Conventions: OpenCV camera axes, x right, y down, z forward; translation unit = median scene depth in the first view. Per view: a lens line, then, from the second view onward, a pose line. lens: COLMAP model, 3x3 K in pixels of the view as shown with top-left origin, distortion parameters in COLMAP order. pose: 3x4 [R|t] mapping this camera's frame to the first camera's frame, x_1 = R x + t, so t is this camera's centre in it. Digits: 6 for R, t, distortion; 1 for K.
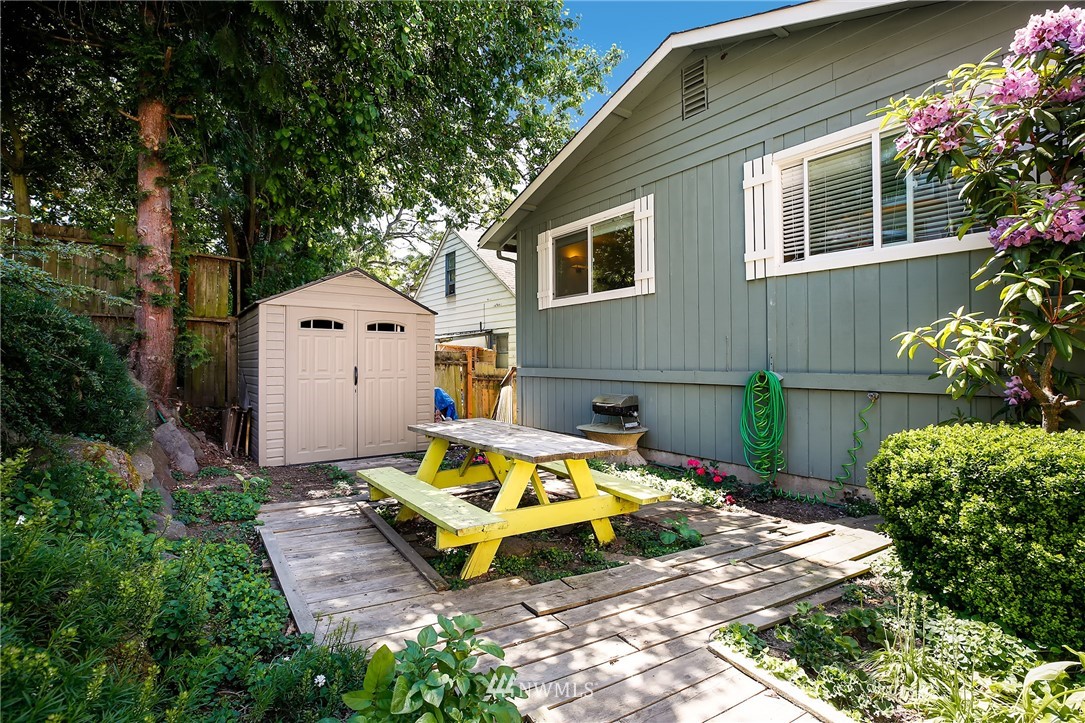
lens RADIAL K [[494.3, 0, 542.8], [0, 494.3, 359.3], [0, 0, 1]] dist [-0.031408, 0.005804]
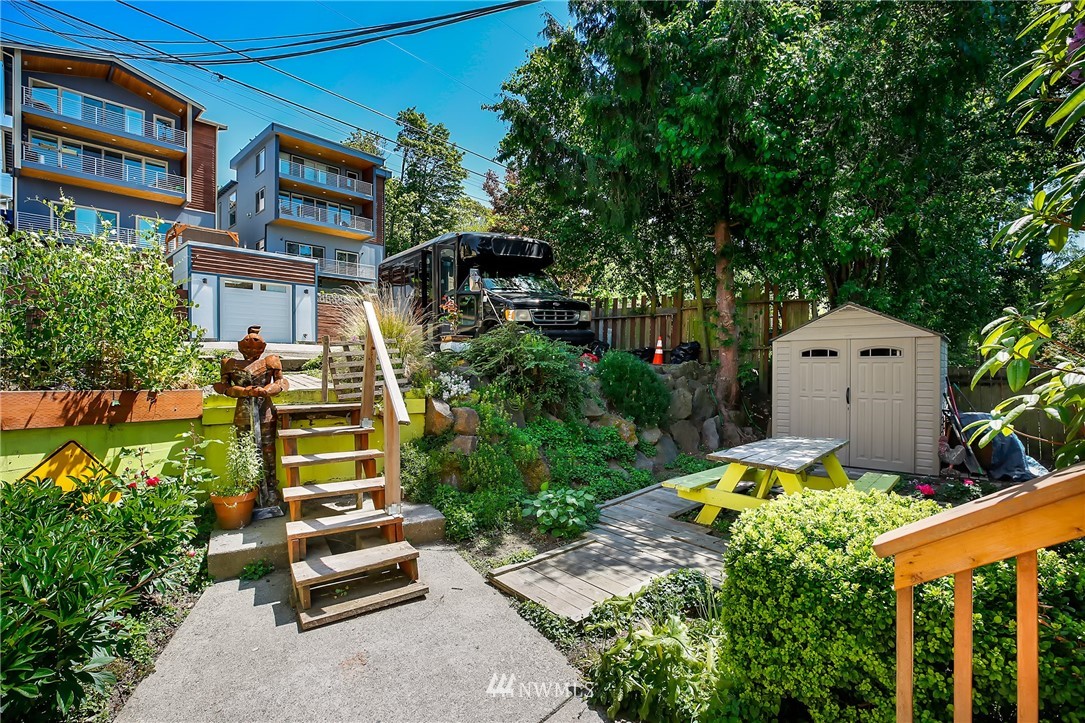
lens RADIAL K [[494.3, 0, 543.7], [0, 494.3, 364.8], [0, 0, 1]] dist [-0.031408, 0.005804]
pose [[0.207137, -0.003756, -0.978305, 1.696649], [0.009992, 0.999949, -0.001724, -0.126217], [0.978261, -0.009418, 0.207164, 0.150742]]
